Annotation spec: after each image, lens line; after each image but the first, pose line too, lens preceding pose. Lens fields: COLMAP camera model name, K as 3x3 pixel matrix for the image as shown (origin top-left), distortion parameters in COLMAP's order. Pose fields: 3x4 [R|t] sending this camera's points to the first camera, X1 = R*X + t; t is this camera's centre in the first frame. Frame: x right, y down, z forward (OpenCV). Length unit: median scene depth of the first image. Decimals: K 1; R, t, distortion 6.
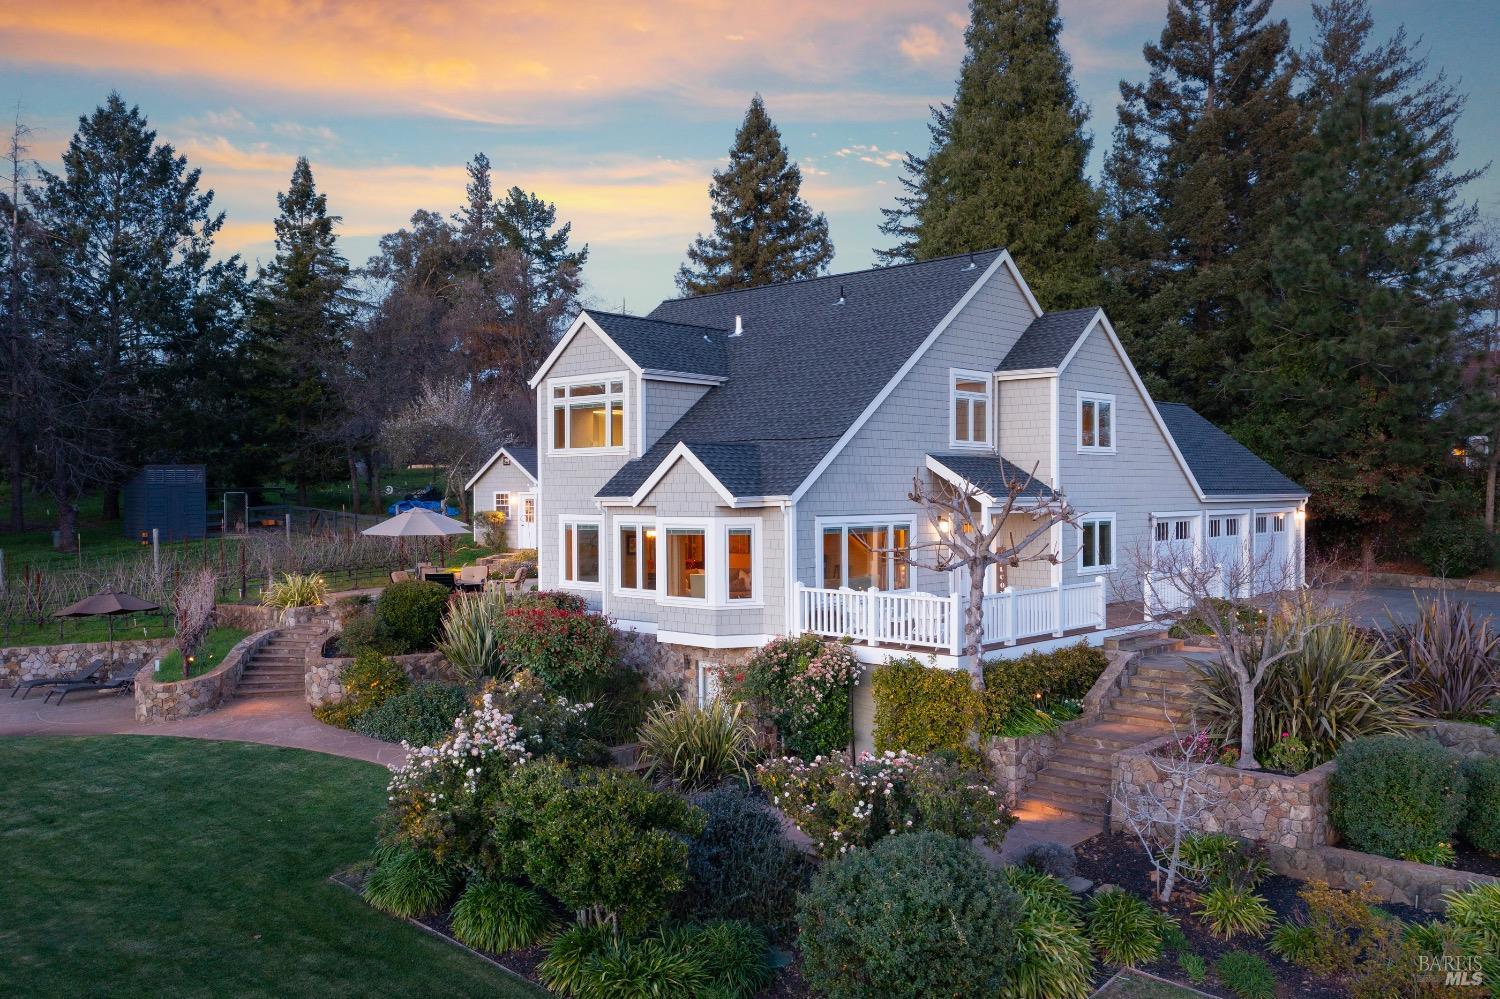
lens RADIAL K [[1224.2, 0, 748.8], [0, 1224.2, 482.9], [0, 0, 1]] dist [0.003371, -0.001511]
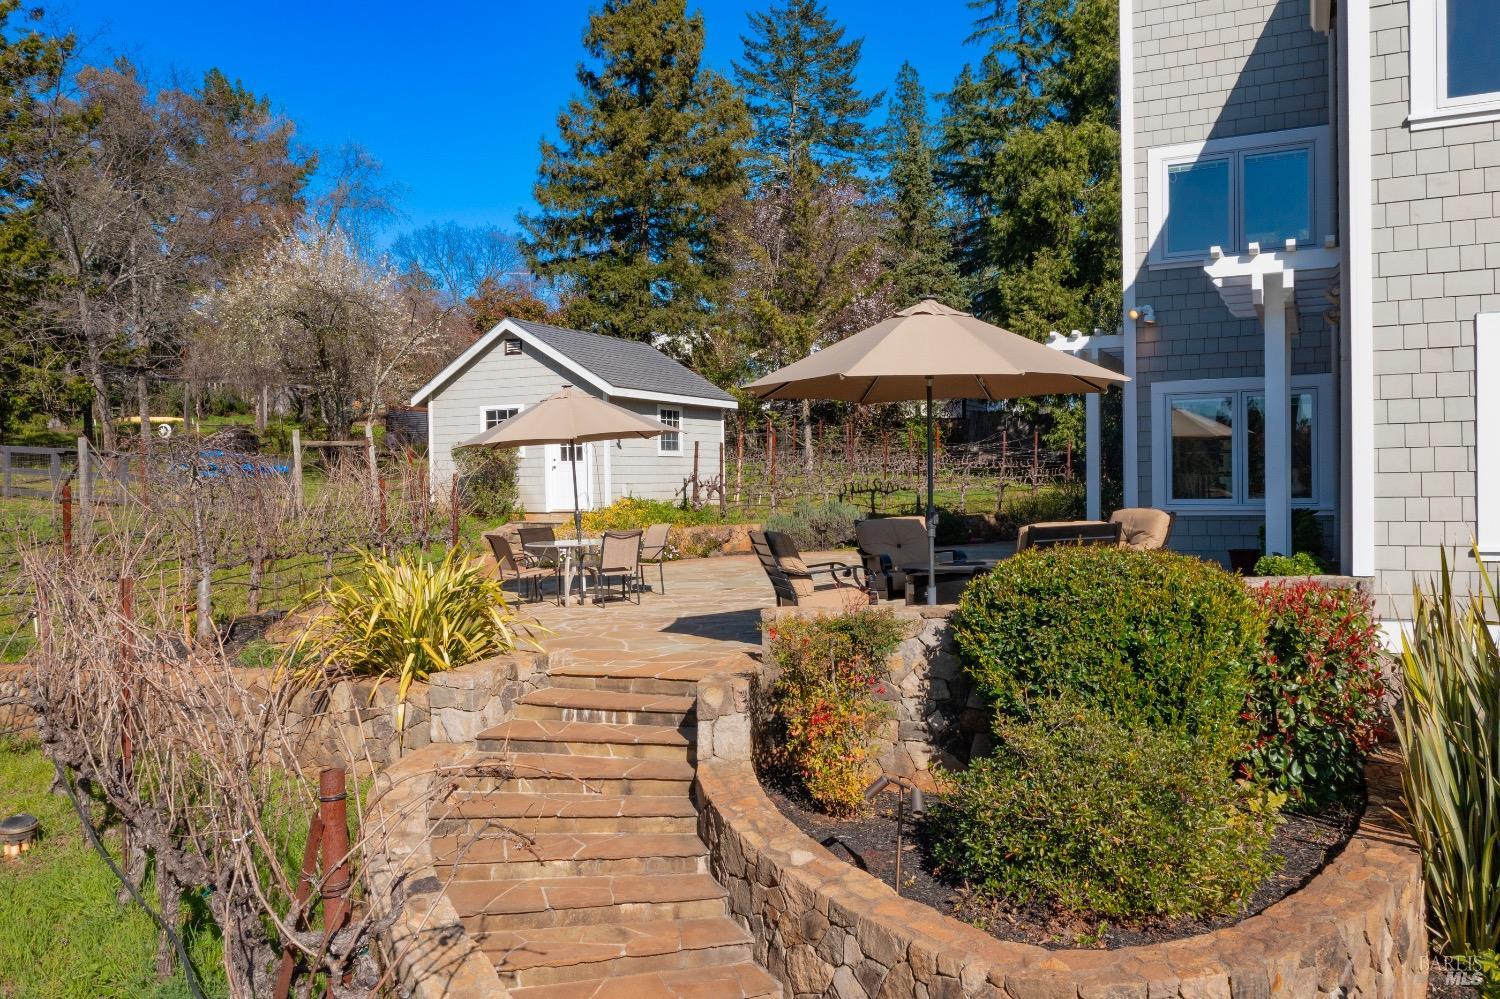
lens RADIAL K [[1175.7, 0, 750.0], [0, 1175.7, 499.5], [0, 0, 1]] dist [0.009009, 0.000076]
pose [[0.951211, -0.019420, 0.307930, -0.416977], [0.014058, 0.999709, 0.019623, 0.064474], [-0.308221, -0.014337, 0.951207, 0.781650]]
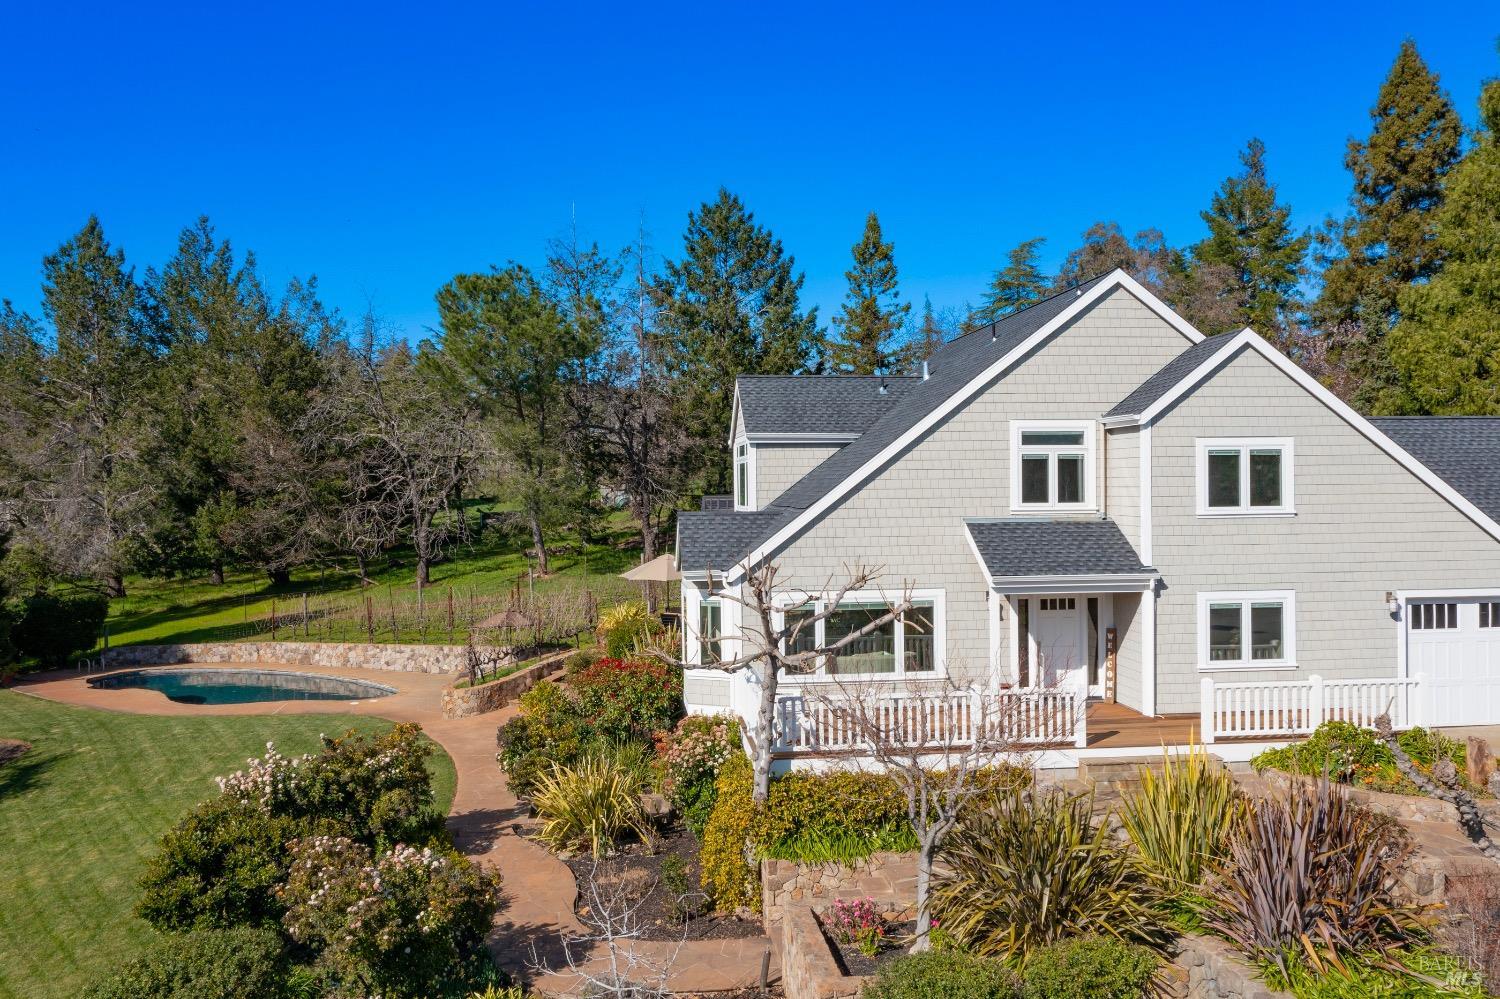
lens RADIAL K [[1199.2, 0, 748.5], [0, 1199.2, 478.3], [0, 0, 1]] dist [0.006971, 0.000921]
pose [[0.754245, -0.010720, -0.656505, 0.544111], [0.012324, 0.999922, -0.002169, -0.049339], [0.656477, -0.006455, 0.754318, 0.216606]]
